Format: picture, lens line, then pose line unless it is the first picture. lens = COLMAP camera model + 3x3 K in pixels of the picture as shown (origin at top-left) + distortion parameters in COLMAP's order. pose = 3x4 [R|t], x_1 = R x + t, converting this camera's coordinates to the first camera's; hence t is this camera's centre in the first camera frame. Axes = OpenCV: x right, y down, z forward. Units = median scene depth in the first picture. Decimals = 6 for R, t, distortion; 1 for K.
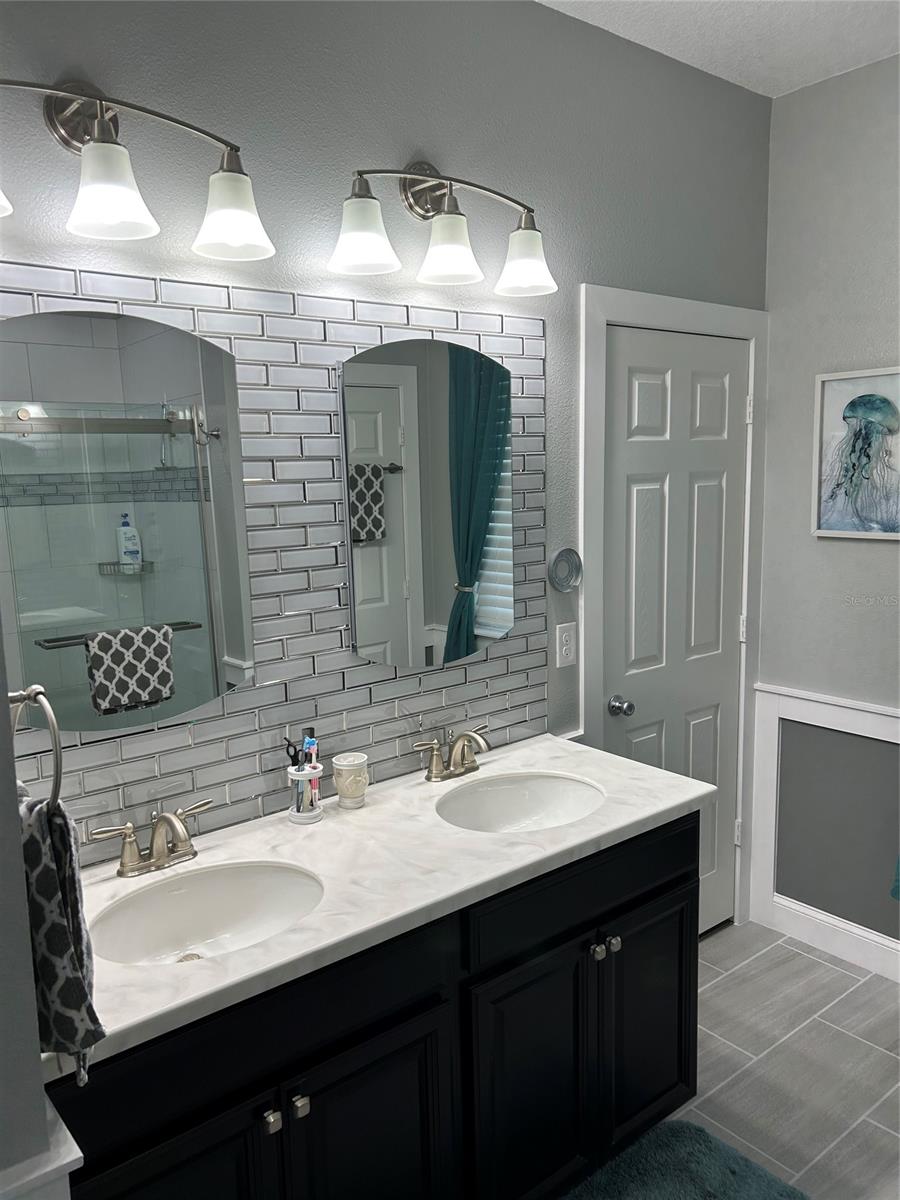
lens RADIAL K [[902.0, 0, 452.8], [0, 902.0, 603.3], [0, 0, 1]] dist [0.060179, -0.041099]
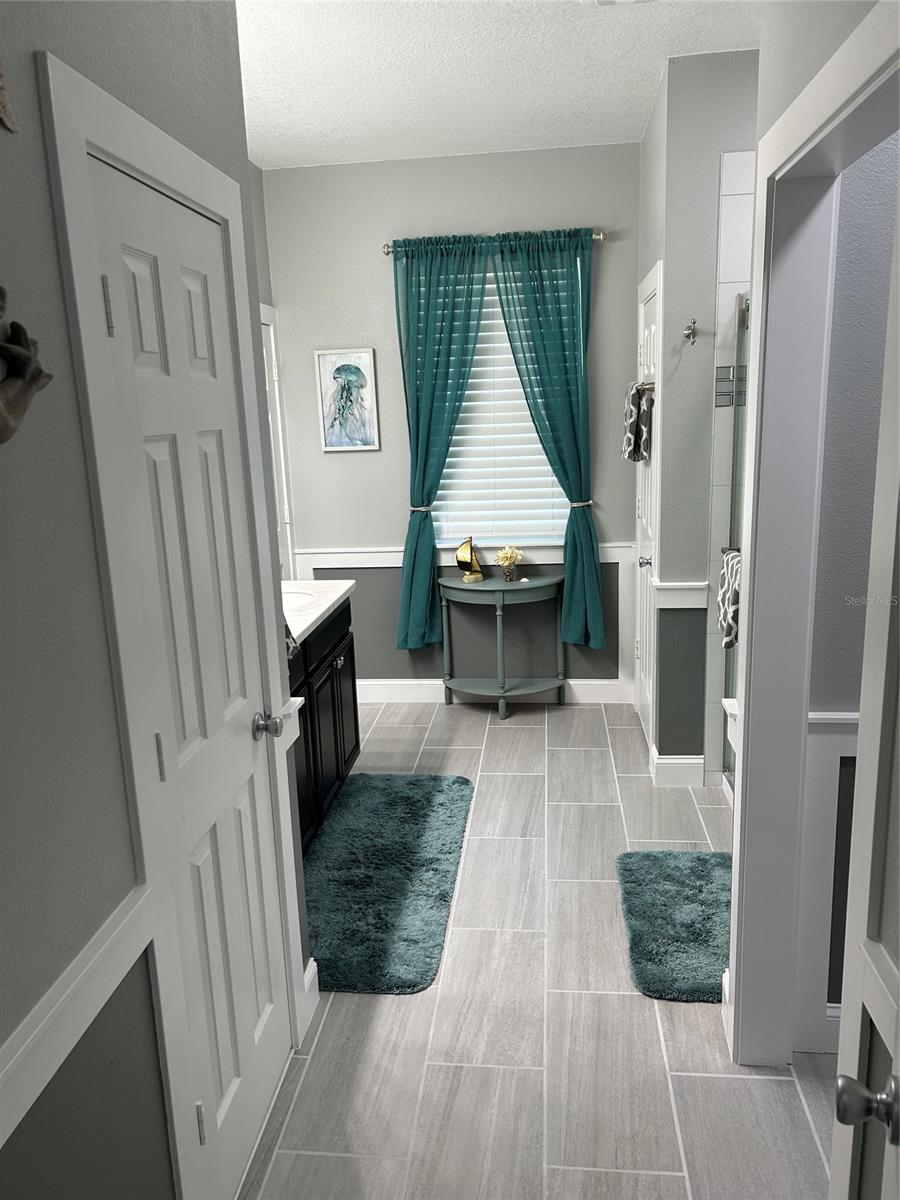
lens RADIAL K [[902.0, 0, 448.5], [0, 902.0, 599.8], [0, 0, 1]] dist [0.060179, -0.041099]
pose [[0.712443, -0.155912, 0.684190, -0.623037], [0.128067, 0.987519, 0.091678, 0.072900], [-0.689945, 0.022307, 0.723518, -0.336604]]
